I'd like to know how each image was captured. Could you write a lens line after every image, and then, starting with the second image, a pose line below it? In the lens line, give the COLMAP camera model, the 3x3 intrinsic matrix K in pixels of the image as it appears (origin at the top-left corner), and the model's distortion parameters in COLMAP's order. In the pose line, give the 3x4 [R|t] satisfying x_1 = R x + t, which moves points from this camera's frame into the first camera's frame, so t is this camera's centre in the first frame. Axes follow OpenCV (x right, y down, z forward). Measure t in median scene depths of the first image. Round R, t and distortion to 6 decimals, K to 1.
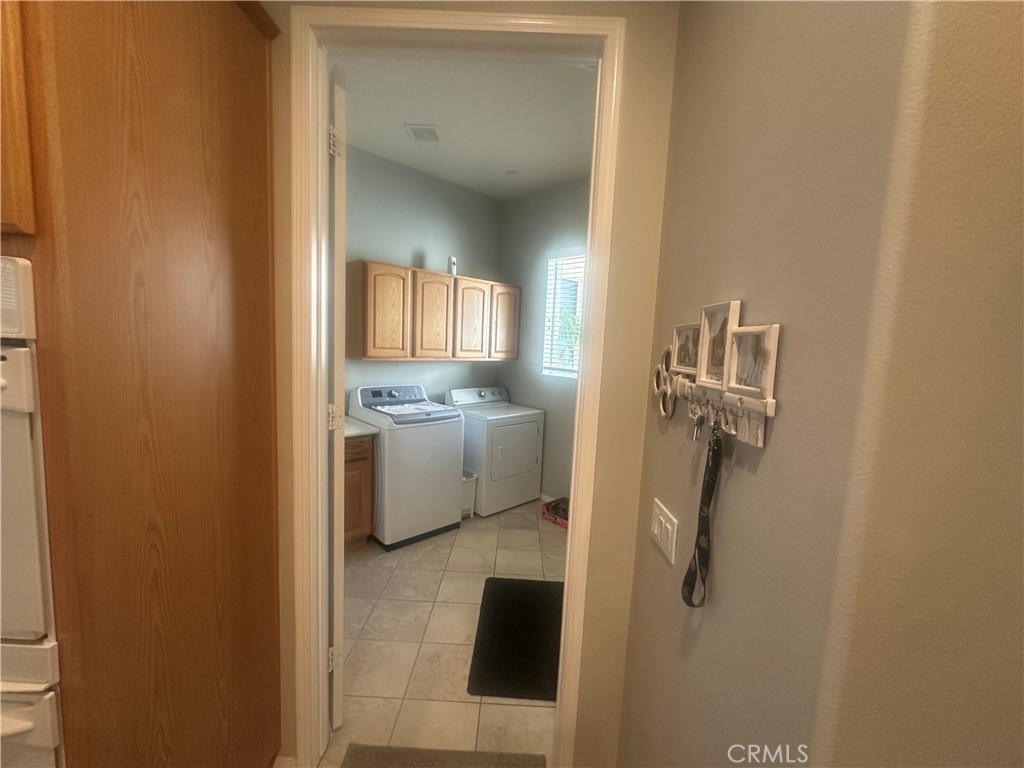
lens RADIAL K [[410.3, 0, 509.4], [0, 410.3, 385.0], [0, 0, 1]] dist [-0.001818, 0.000481]
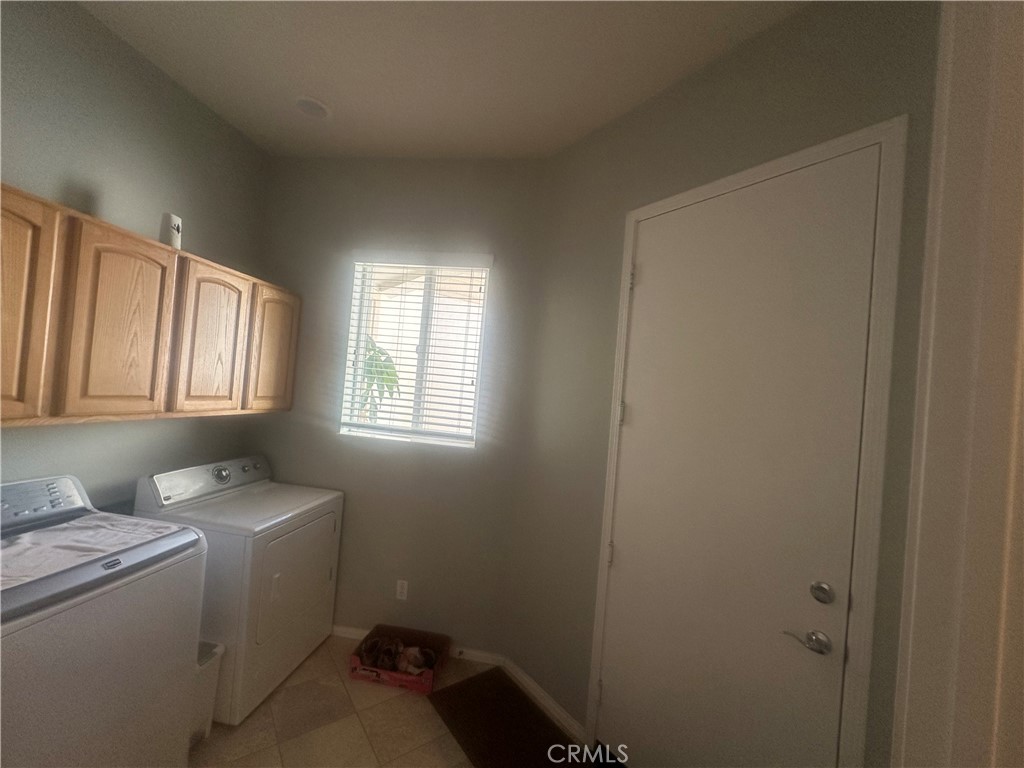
lens RADIAL K [[410.3, 0, 513.4], [0, 410.3, 386.6], [0, 0, 1]] dist [-0.001818, 0.000481]
pose [[0.773798, 0.034382, 0.632498, -0.126386], [0.003336, 0.998291, -0.058347, -0.066574], [-0.633423, 0.047259, 0.772361, 0.344496]]
